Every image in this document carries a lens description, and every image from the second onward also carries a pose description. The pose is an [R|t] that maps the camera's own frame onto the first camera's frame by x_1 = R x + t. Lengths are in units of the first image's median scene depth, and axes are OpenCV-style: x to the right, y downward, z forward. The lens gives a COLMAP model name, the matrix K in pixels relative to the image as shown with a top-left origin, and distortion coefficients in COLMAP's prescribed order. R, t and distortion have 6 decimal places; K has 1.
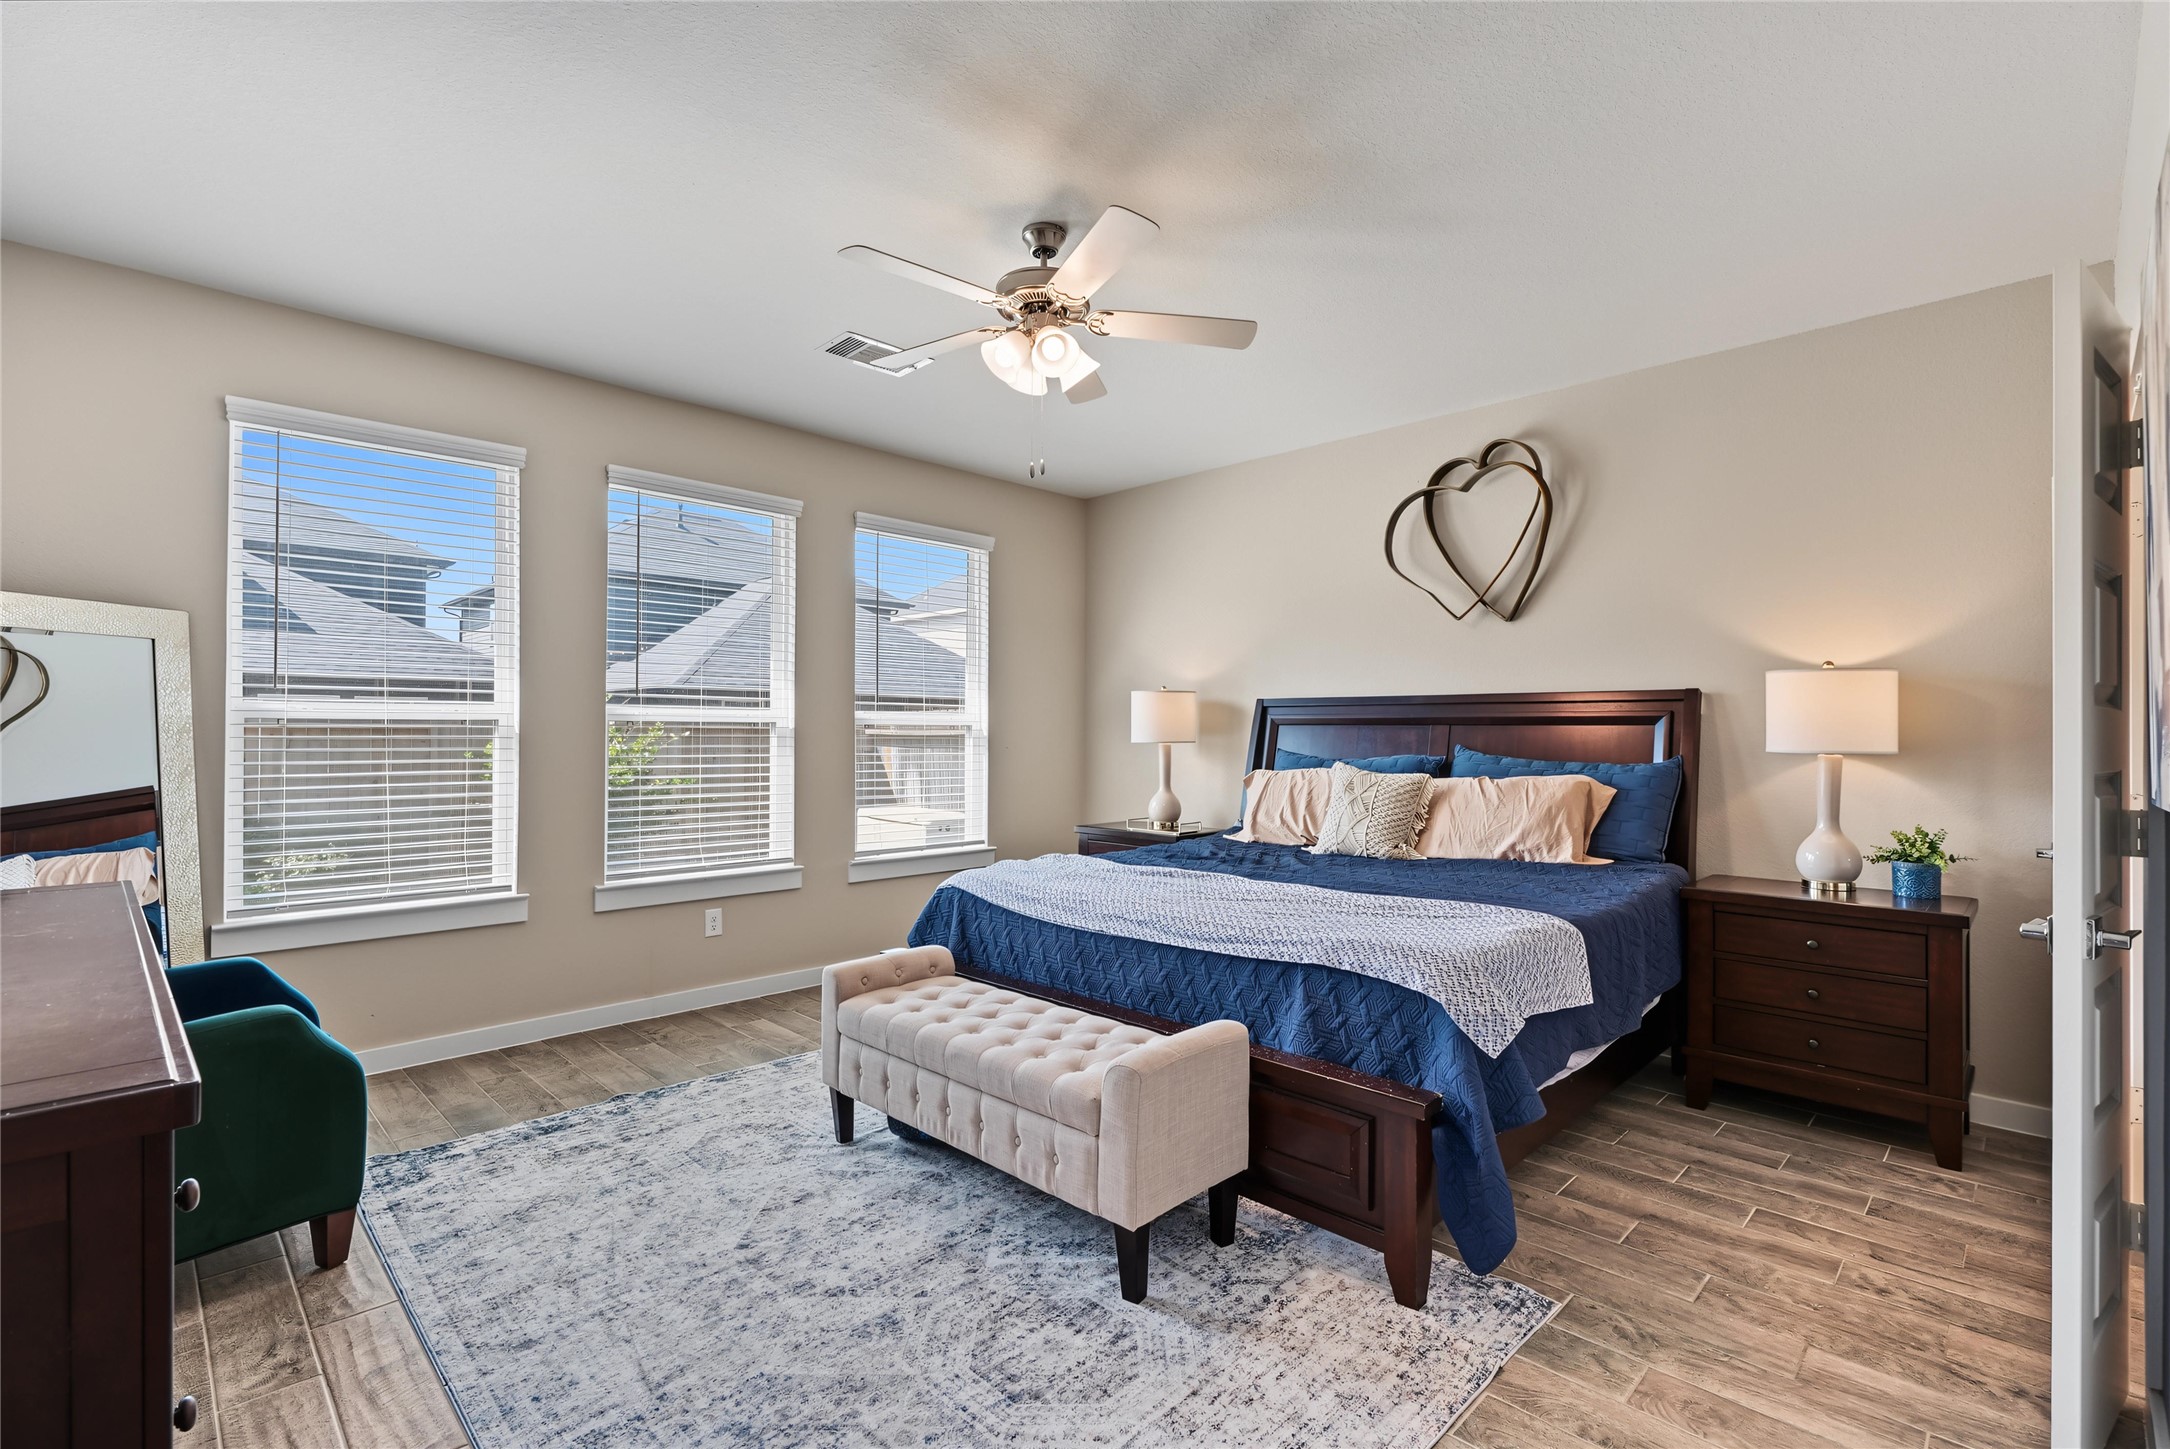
lens RADIAL K [[981.7, 0, 1091.0], [0, 981.7, 727.4], [0, 0, 1]] dist [-0.000731, -0.000617]
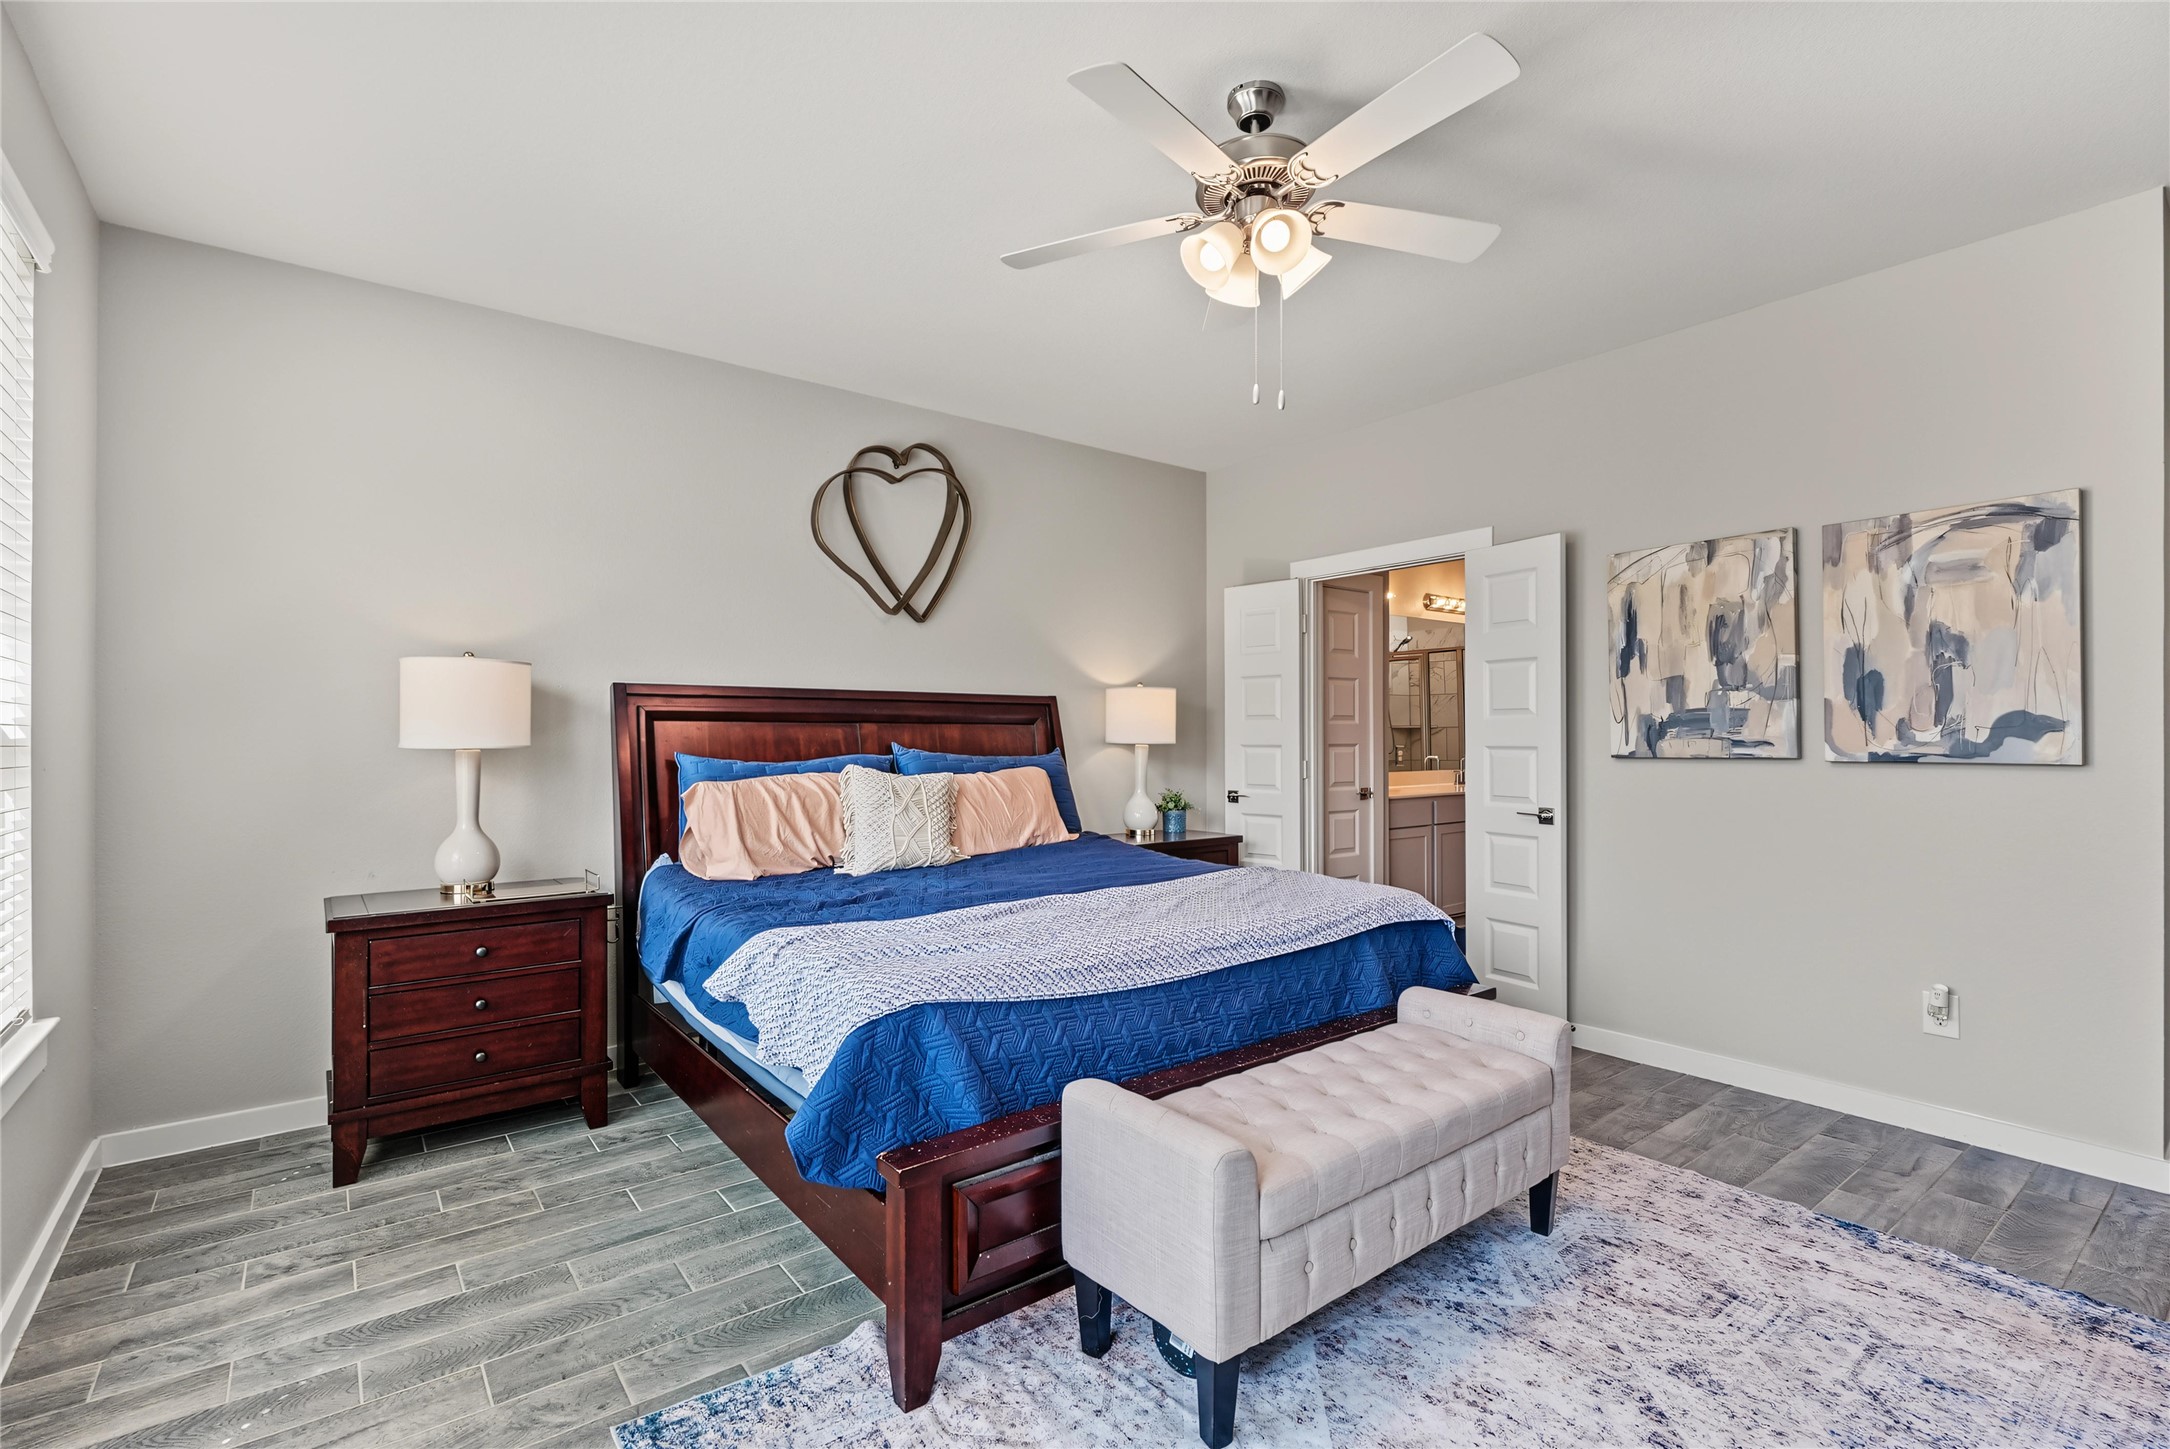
lens RADIAL K [[981.7, 0, 1085.3], [0, 981.7, 730.1], [0, 0, 1]] dist [-0.000731, -0.000617]
pose [[0.126944, -0.001303, 0.991909, -0.668453], [-0.004841, 0.999986, 0.001933, 0.002339], [-0.991898, -0.005047, 0.126936, 0.807993]]
